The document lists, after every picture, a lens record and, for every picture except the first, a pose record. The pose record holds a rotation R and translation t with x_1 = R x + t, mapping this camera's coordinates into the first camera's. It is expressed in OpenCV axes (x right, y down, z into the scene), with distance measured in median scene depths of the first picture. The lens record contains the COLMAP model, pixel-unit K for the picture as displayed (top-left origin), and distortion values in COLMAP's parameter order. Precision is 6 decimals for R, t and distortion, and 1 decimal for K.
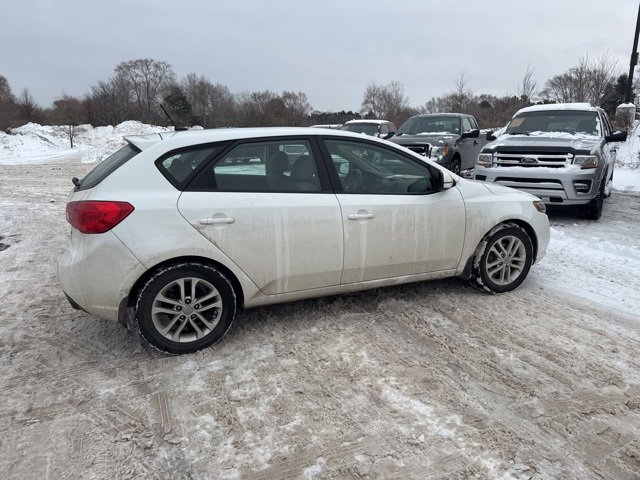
lens RADIAL K [[449.1, 0, 321.5], [0, 449.1, 238.7], [0, 0, 1]] dist [0.051568, -0.065855]
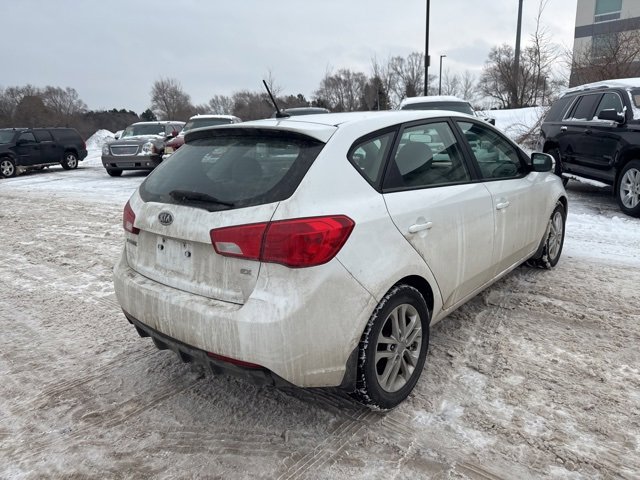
lens RADIAL K [[455.0, 0, 321.0], [0, 455.0, 236.4], [0, 0, 1]] dist [0.031035, -0.034497]
pose [[0.893280, -0.128749, 0.430668, -0.615803], [0.130750, 0.991098, 0.025091, -0.055573], [-0.430065, 0.033897, 0.902162, 0.301864]]
